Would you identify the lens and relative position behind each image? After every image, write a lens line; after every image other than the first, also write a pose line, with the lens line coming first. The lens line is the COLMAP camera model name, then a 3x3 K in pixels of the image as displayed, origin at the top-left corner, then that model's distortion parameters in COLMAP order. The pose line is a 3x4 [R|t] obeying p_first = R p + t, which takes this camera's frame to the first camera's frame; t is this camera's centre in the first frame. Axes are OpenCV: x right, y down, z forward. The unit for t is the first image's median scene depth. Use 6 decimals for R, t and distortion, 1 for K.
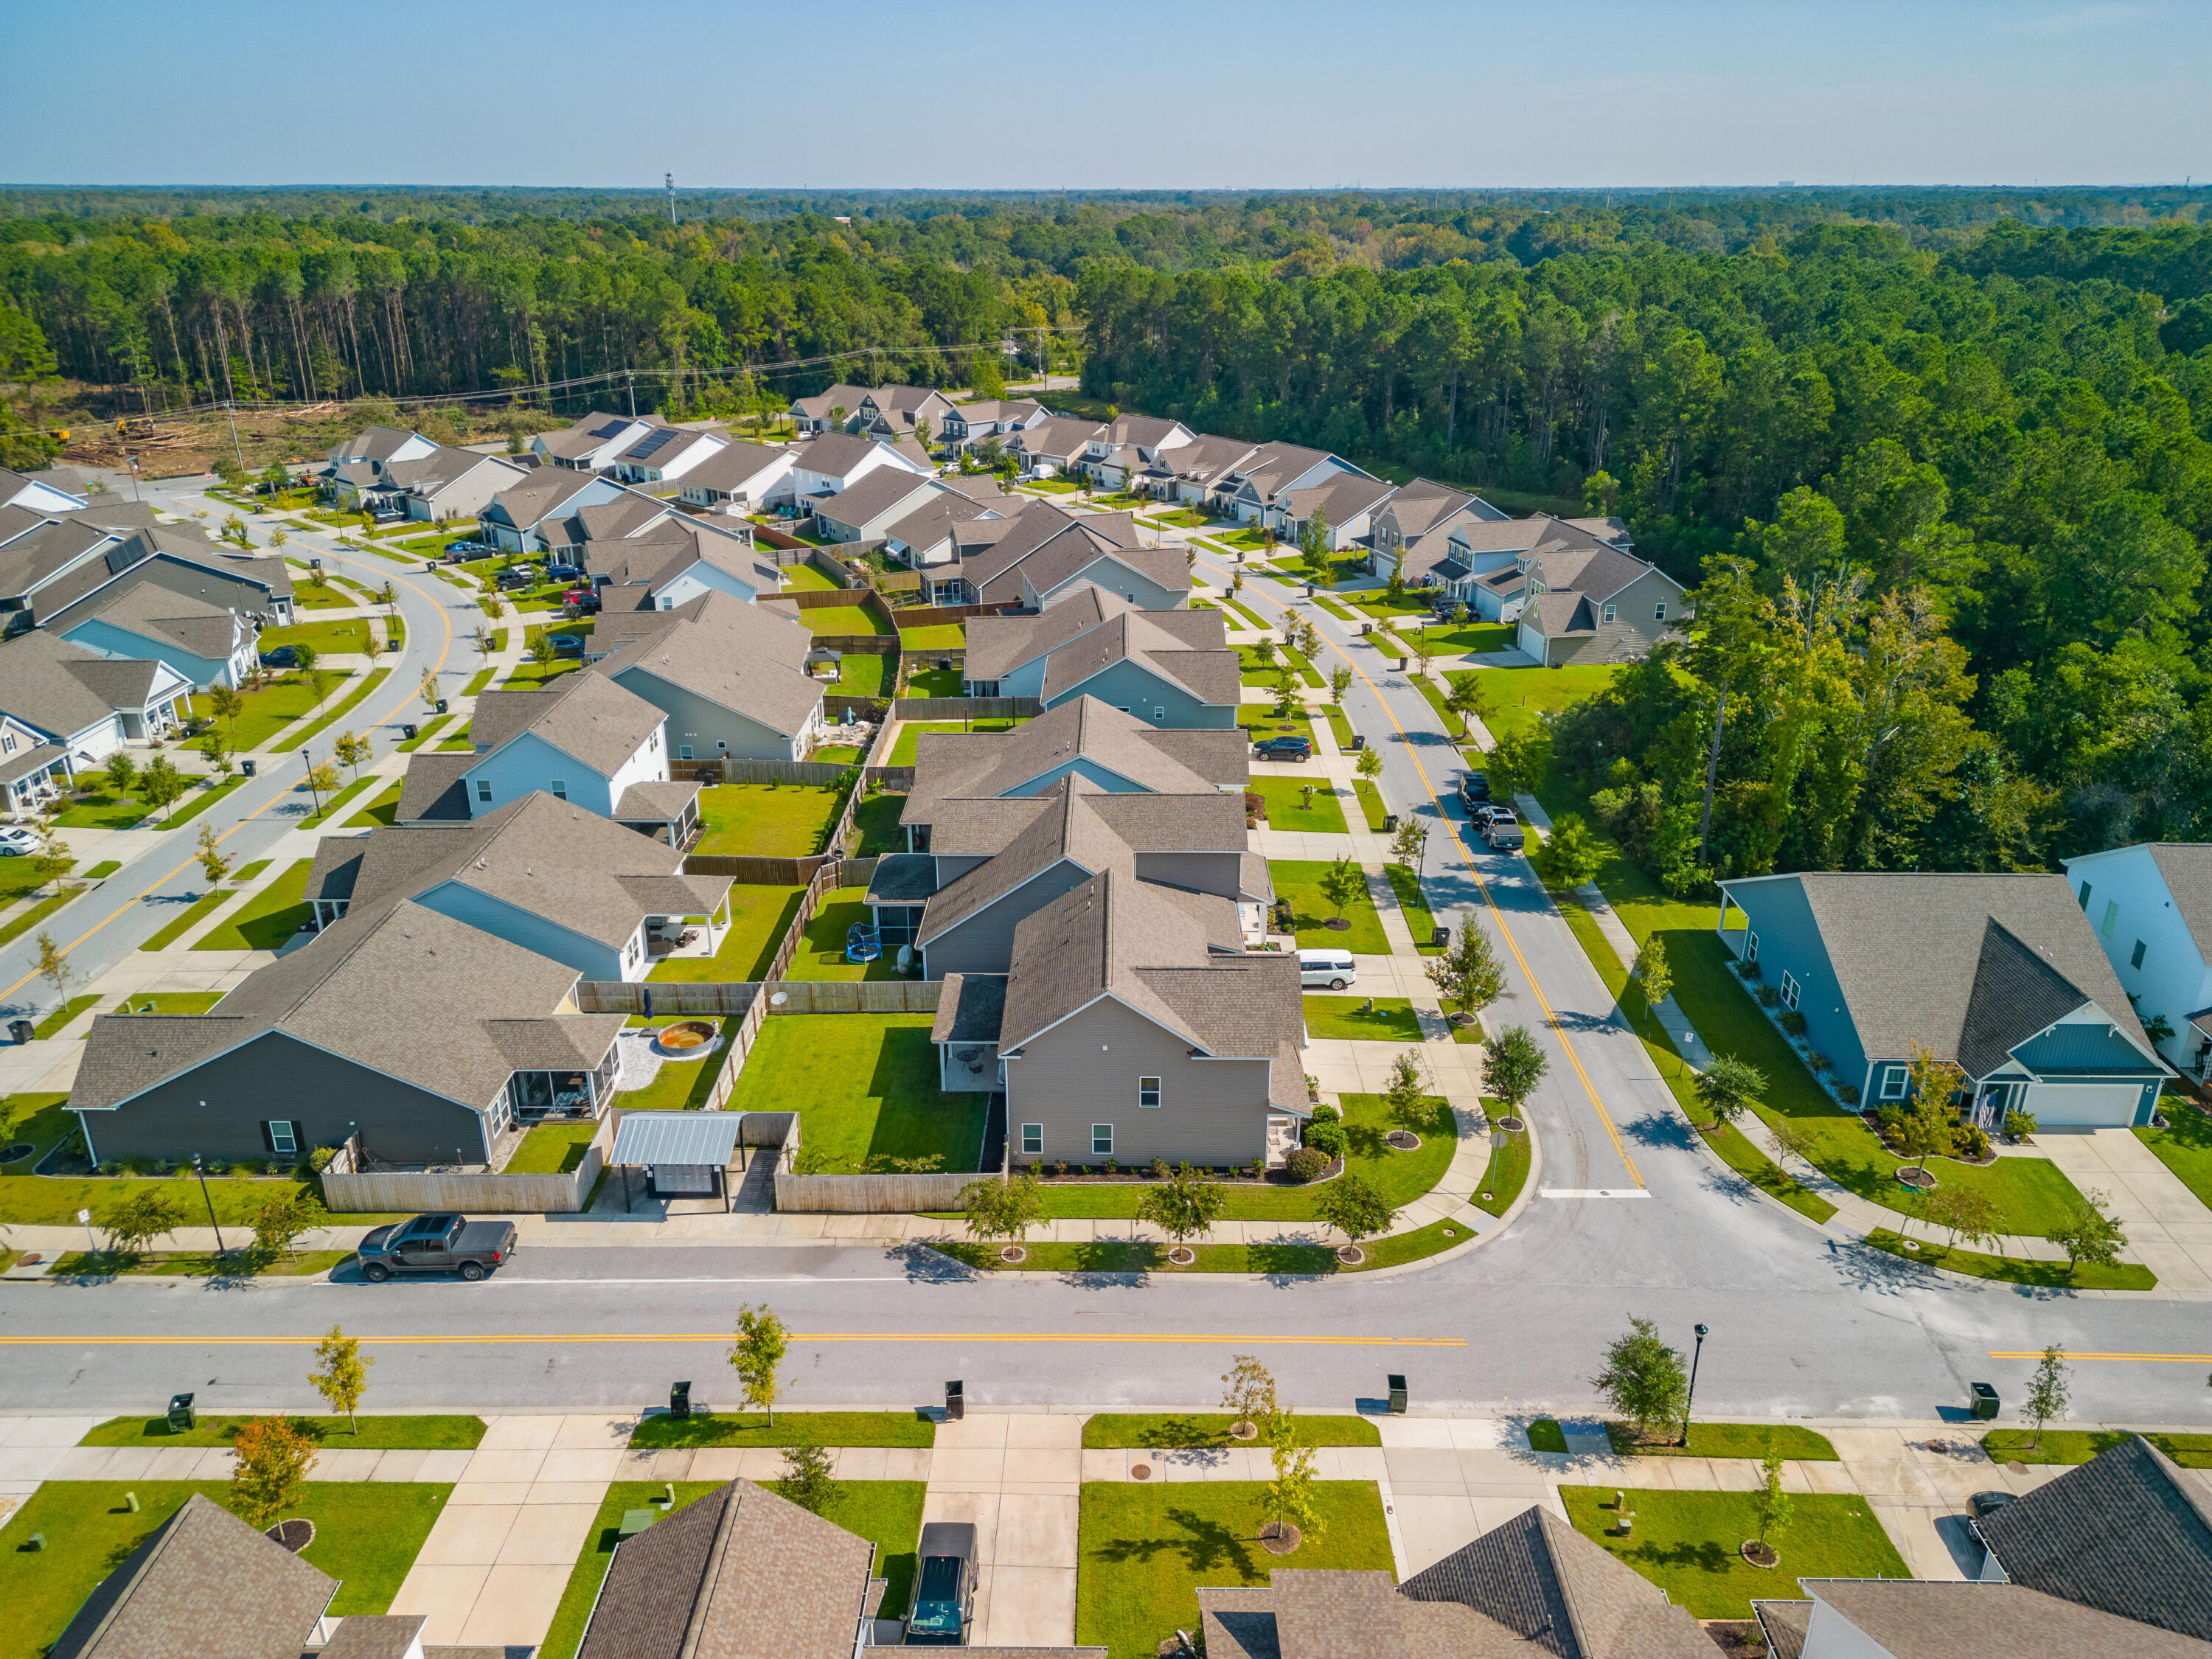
lens RADIAL K [[1536.7, 0, 1107.7], [0, 1536.7, 871.9], [0, 0, 1]] dist [0.082551, -0.086084]
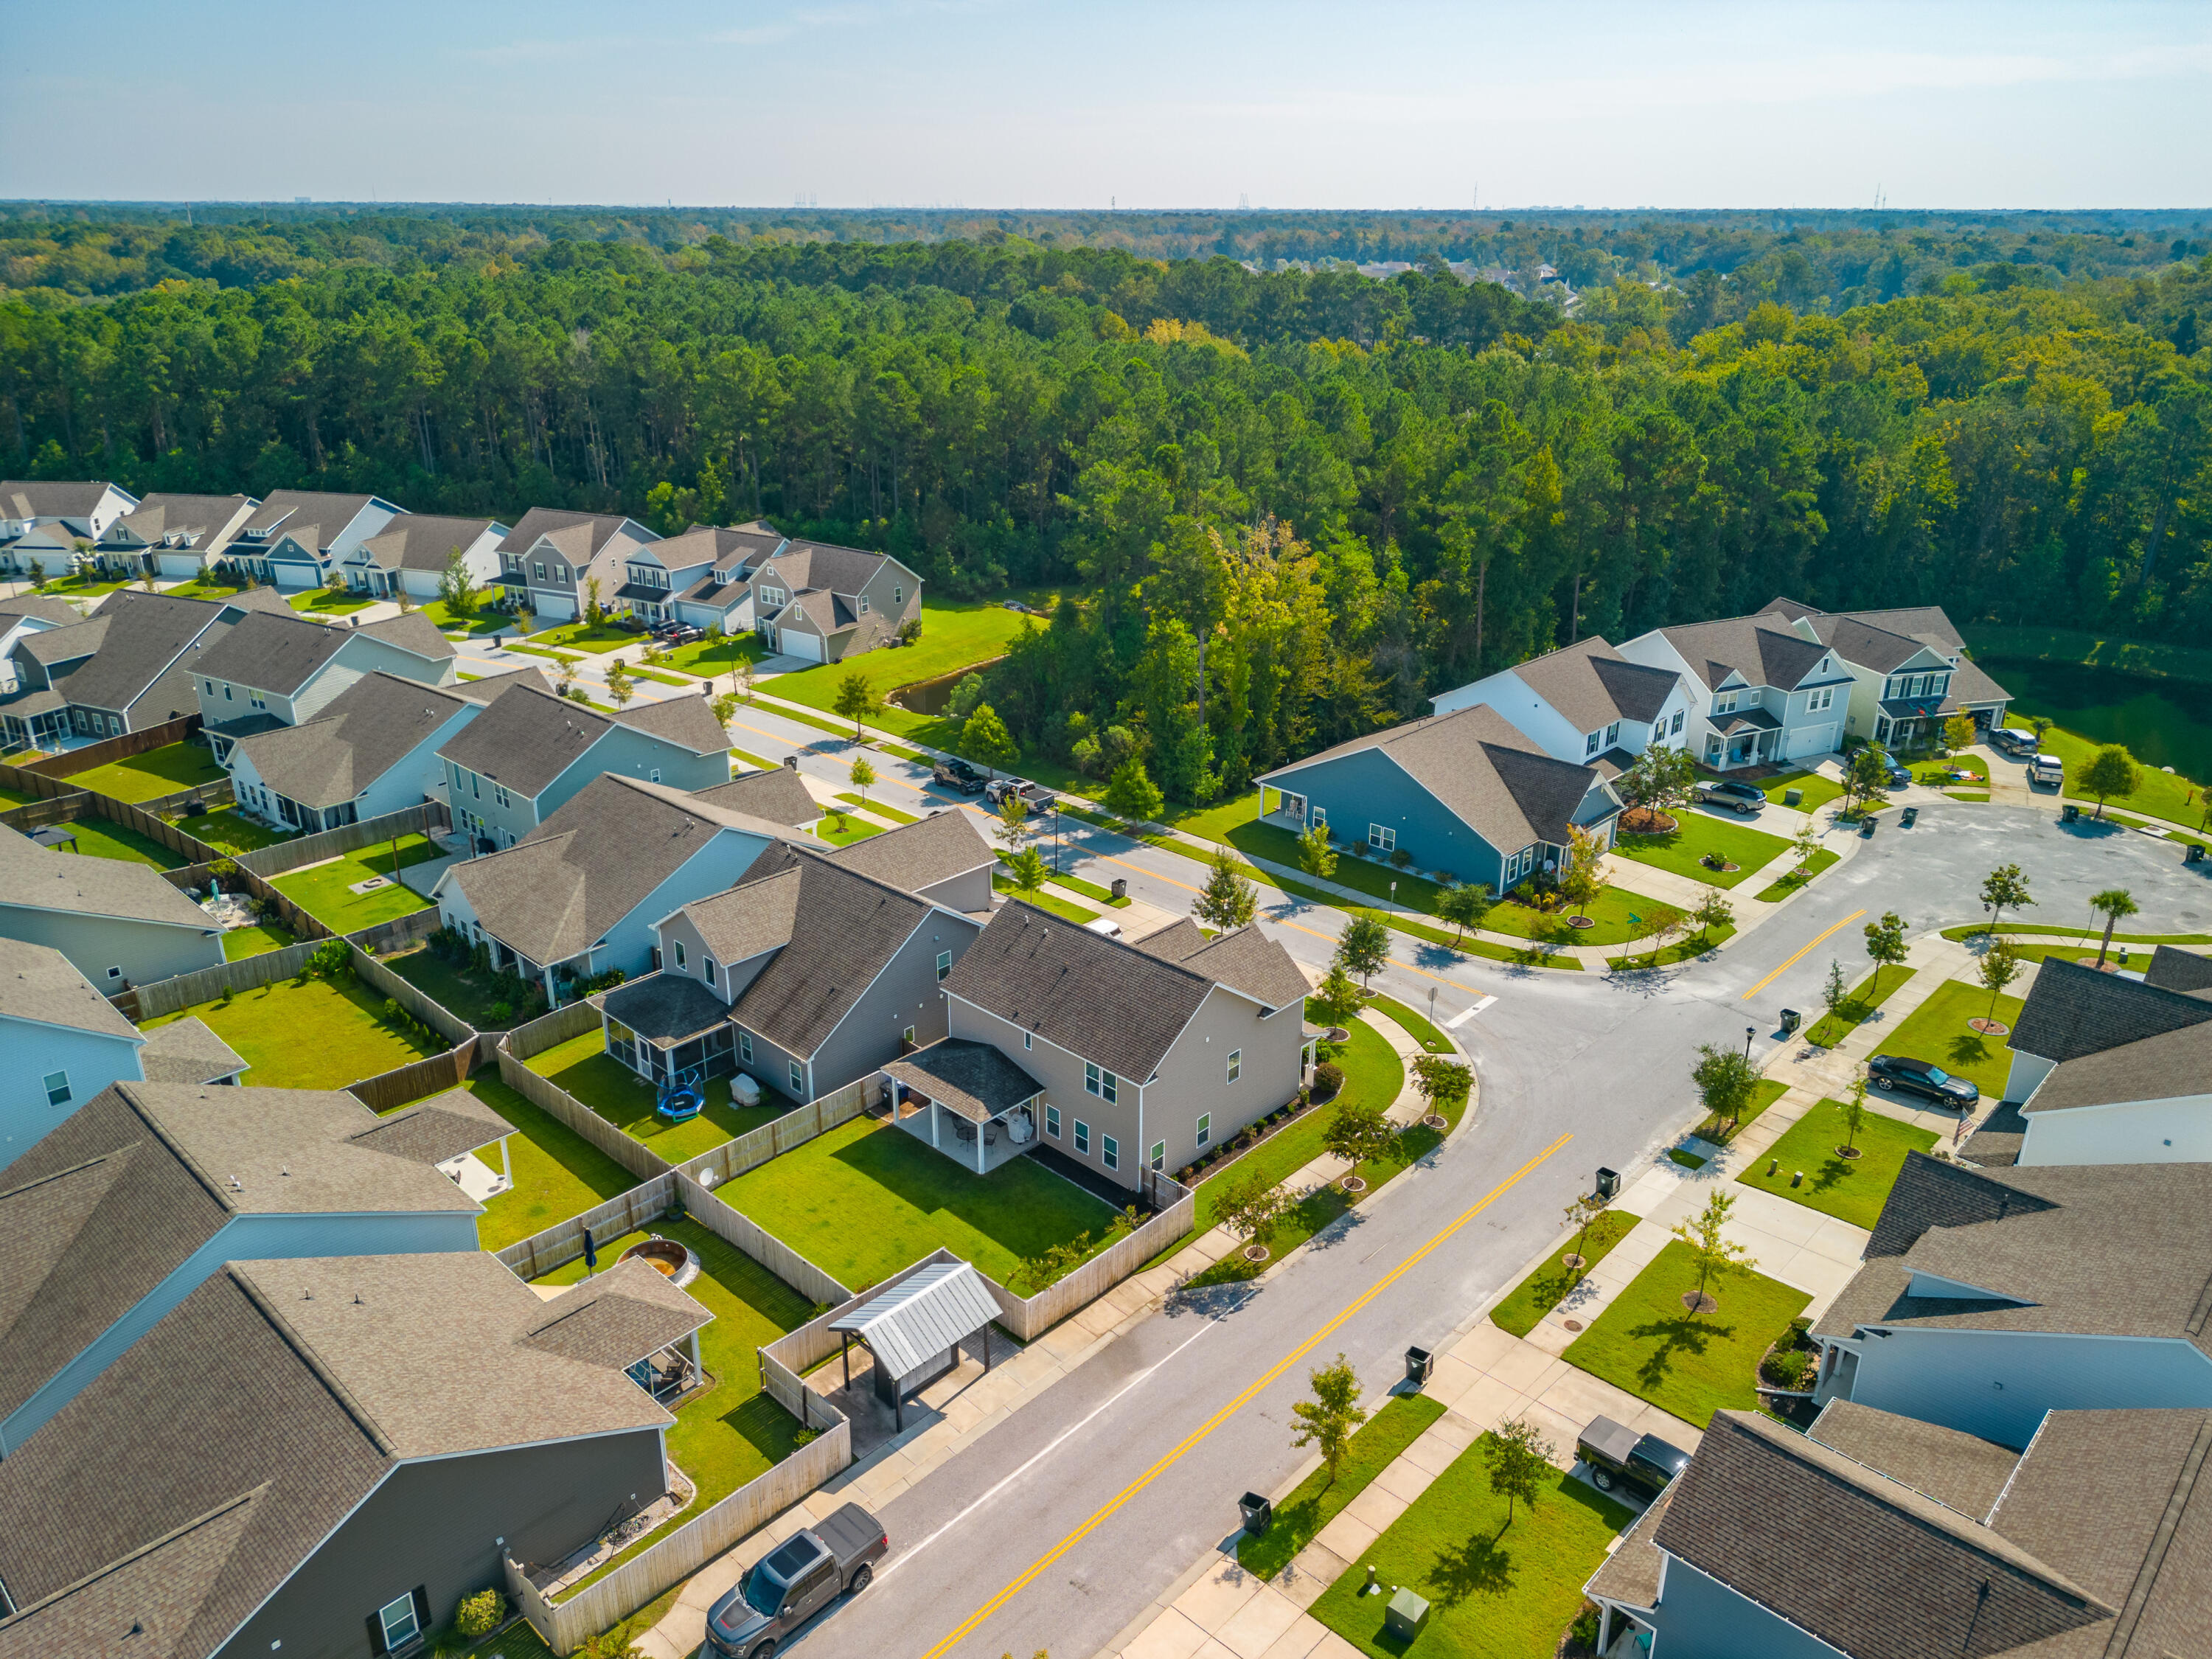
lens RADIAL K [[1553.1, 0, 1106.0], [0, 1553.1, 829.5], [0, 0, 1]] dist [0.094835, -0.089358]
pose [[0.682259, -0.268034, 0.680206, -0.418590], [0.291854, 0.952877, 0.082746, -0.072757], [-0.670331, 0.142067, 0.728336, 0.155816]]
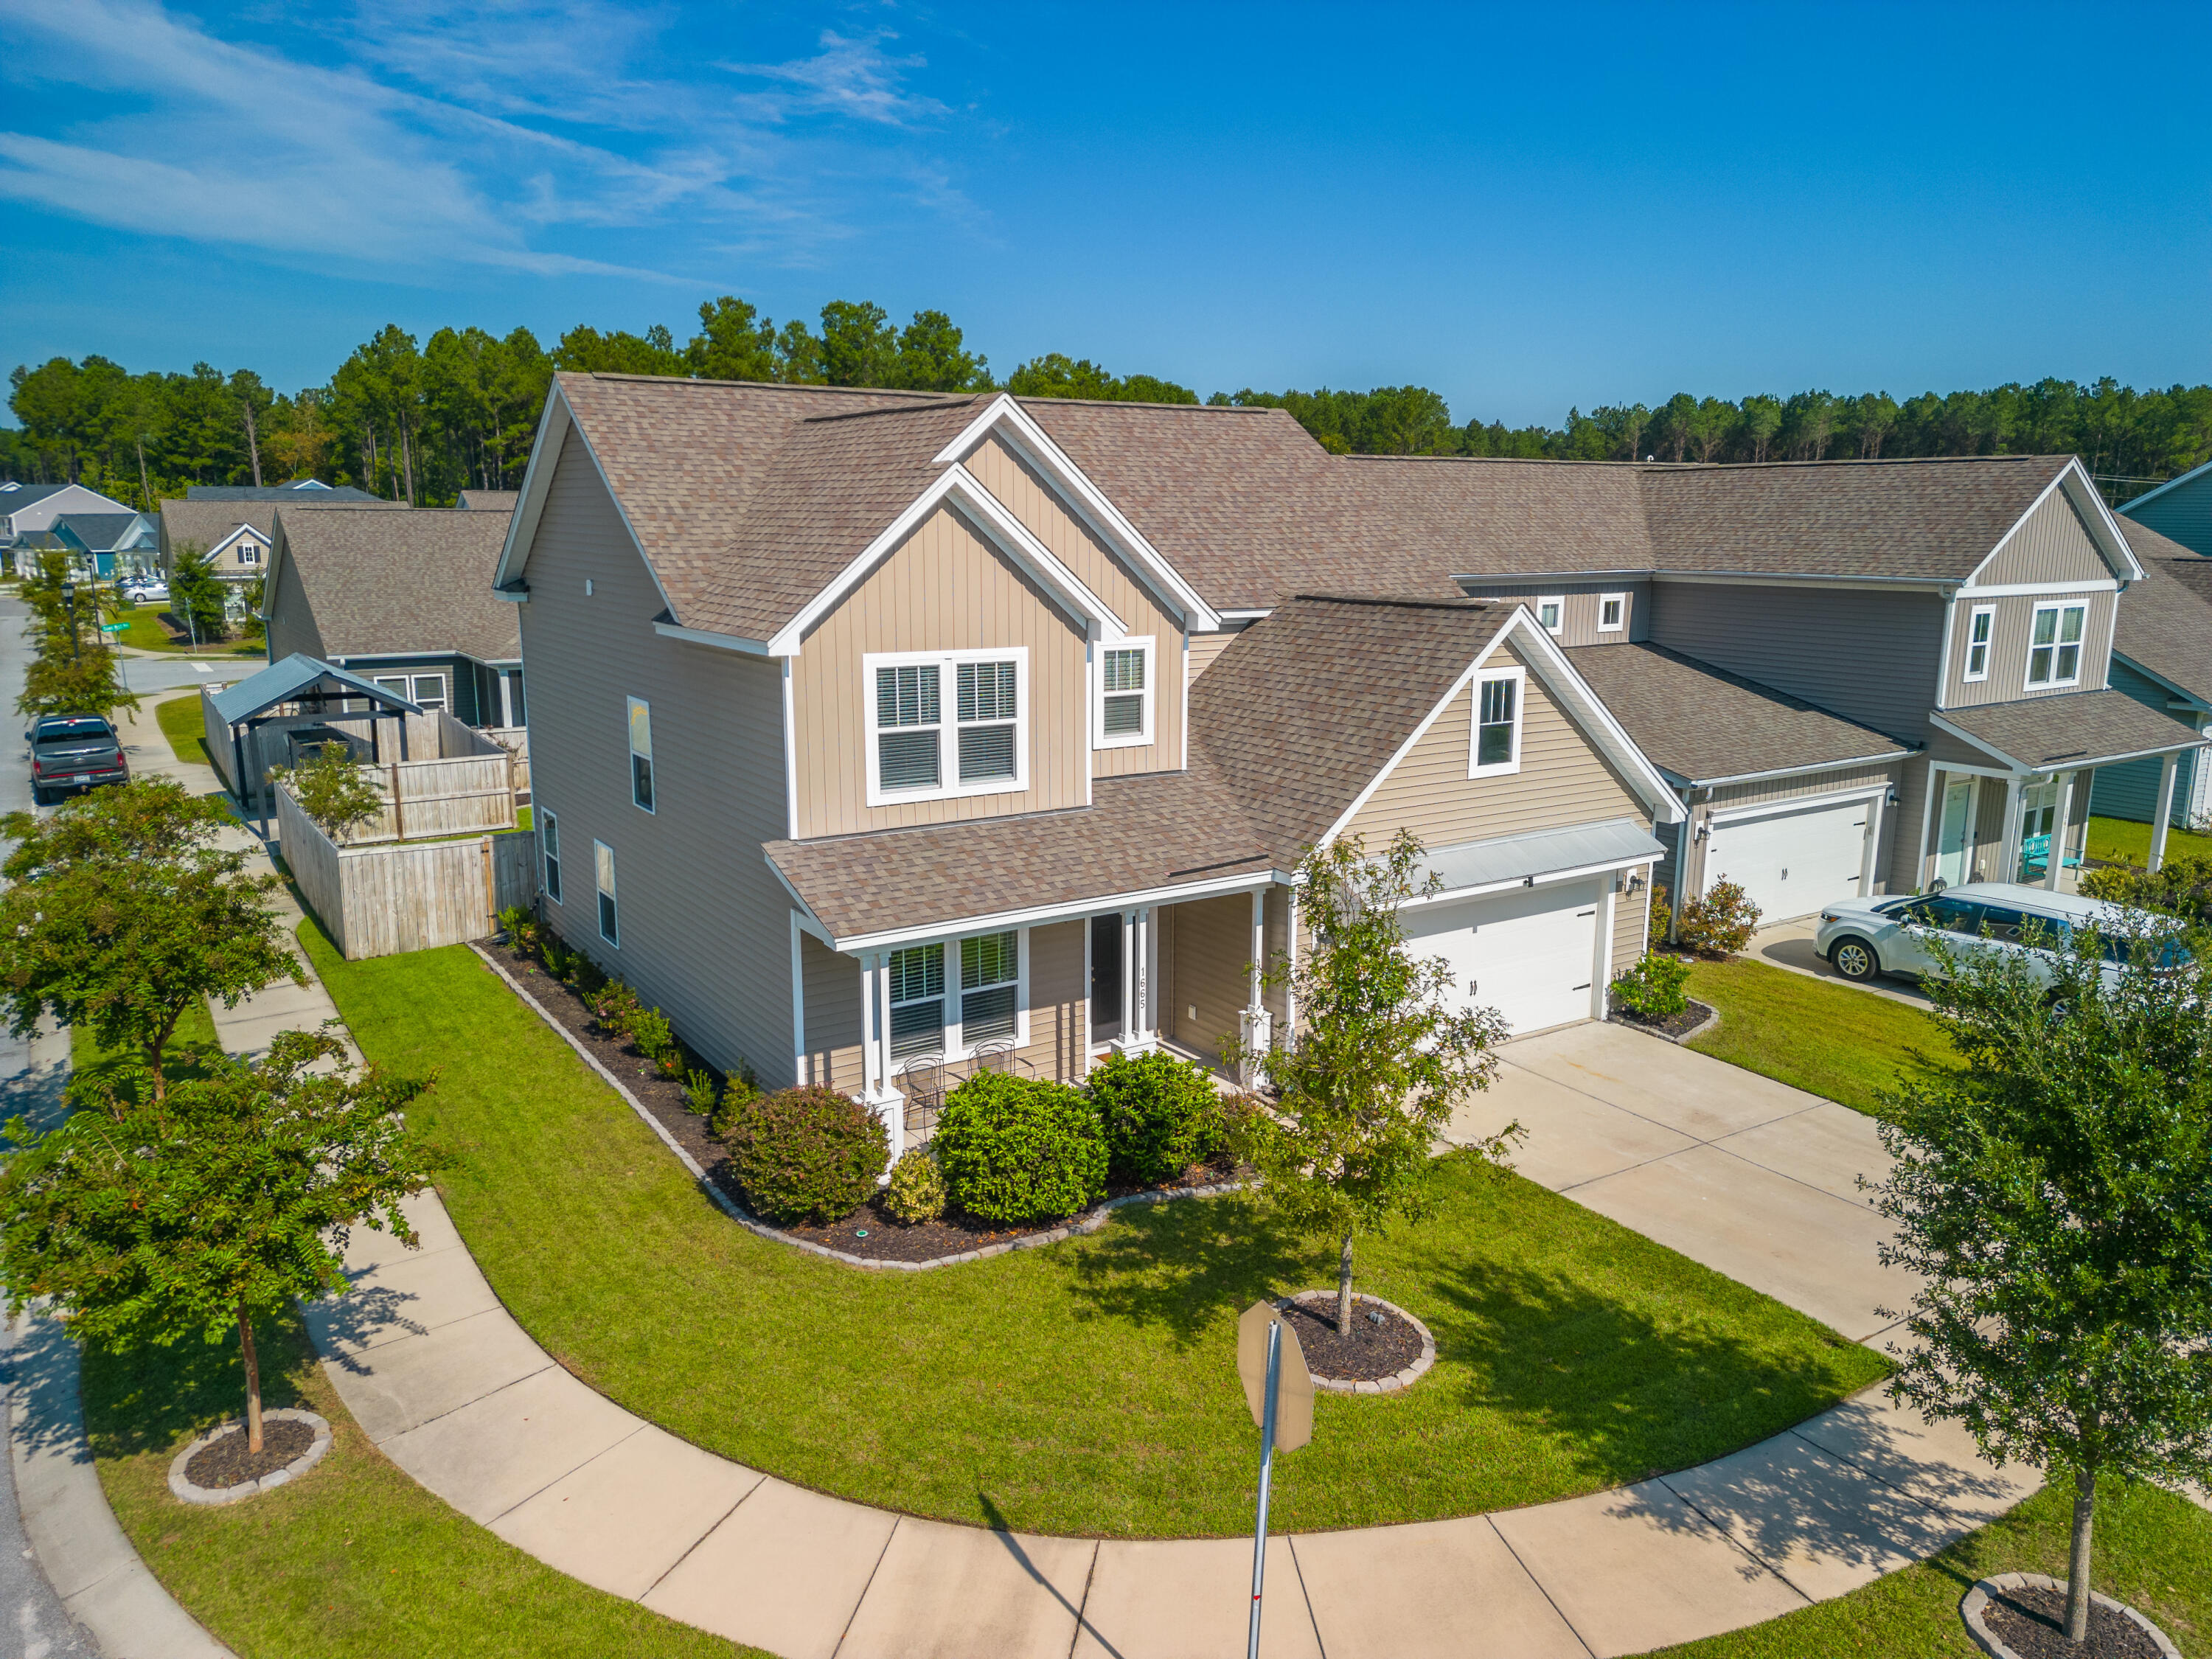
lens RADIAL K [[1536.7, 0, 1107.7], [0, 1536.7, 871.9], [0, 0, 1]] dist [0.082551, -0.086084]
pose [[0.565283, 0.190587, -0.802578, 0.192014], [-0.337008, 0.941400, -0.013814, 0.086291], [0.752914, 0.278284, 0.596387, 0.542816]]
